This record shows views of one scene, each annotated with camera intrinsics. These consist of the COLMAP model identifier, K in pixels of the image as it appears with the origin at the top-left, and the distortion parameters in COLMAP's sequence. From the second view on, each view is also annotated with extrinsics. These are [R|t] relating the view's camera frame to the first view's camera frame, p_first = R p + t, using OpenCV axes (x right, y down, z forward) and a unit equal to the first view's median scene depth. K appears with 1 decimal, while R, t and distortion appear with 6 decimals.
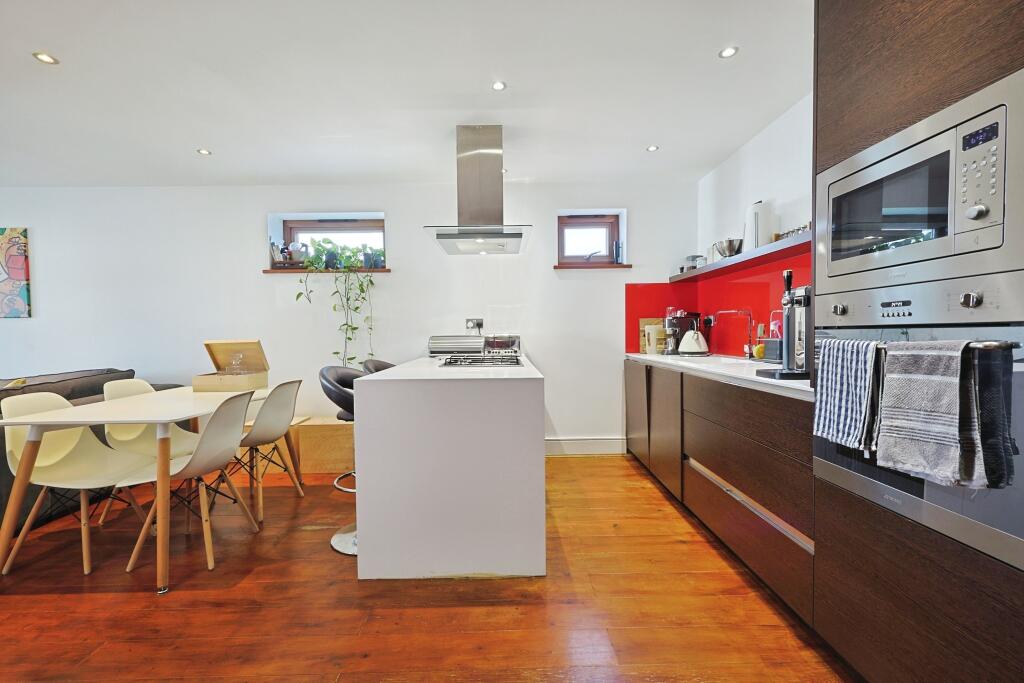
lens RADIAL K [[433.6, 0, 510.5], [0, 433.6, 350.6], [0, 0, 1]] dist [0.000087, -0.000145]
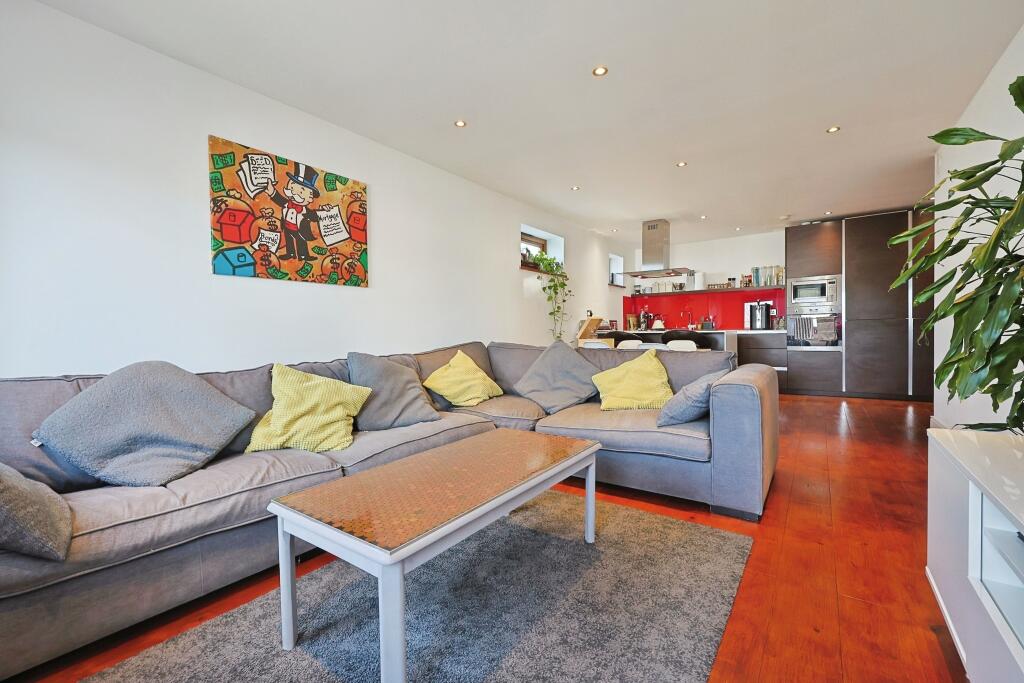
lens RADIAL K [[433.6, 0, 510.5], [0, 433.6, 350.6], [0, 0, 1]] dist [0.000087, -0.000145]
pose [[0.596743, -0.032081, 0.801791, -2.022447], [0.041173, 0.999108, 0.009332, 0.066813], [-0.801375, 0.027443, 0.597532, 0.313890]]
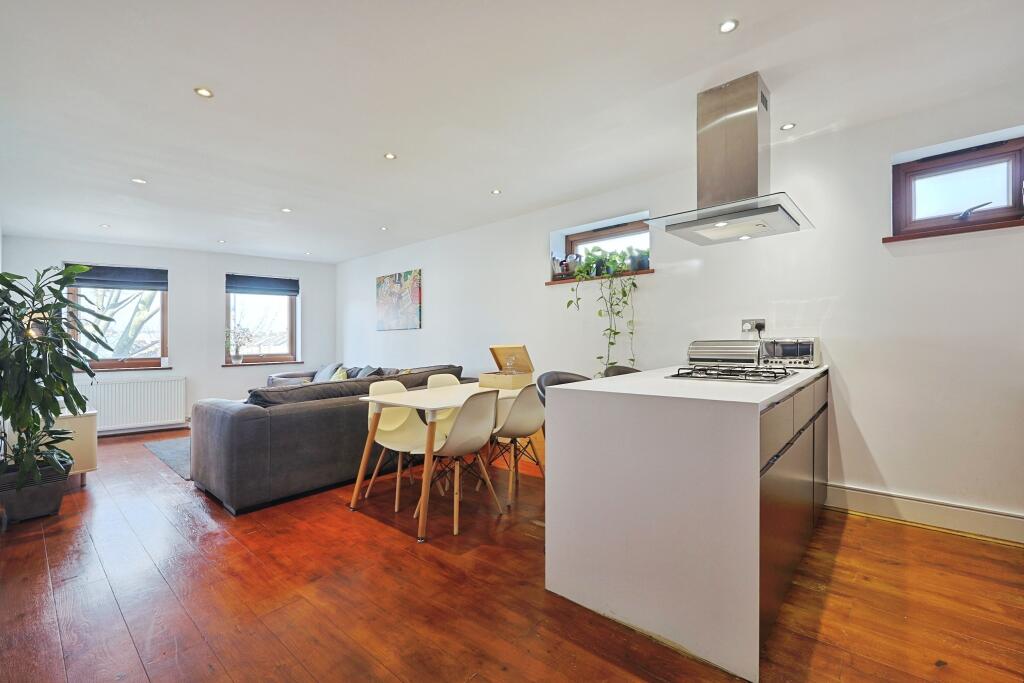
lens RADIAL K [[438.2, 0, 512.0], [0, 438.2, 341.5], [0, 0, 1]] dist [0.000992, 0.000195]
pose [[0.739505, 0.000718, -0.673151, 0.168602], [-0.016967, 0.999702, -0.017574, -0.012700], [0.672938, 0.024417, 0.739296, 0.120826]]
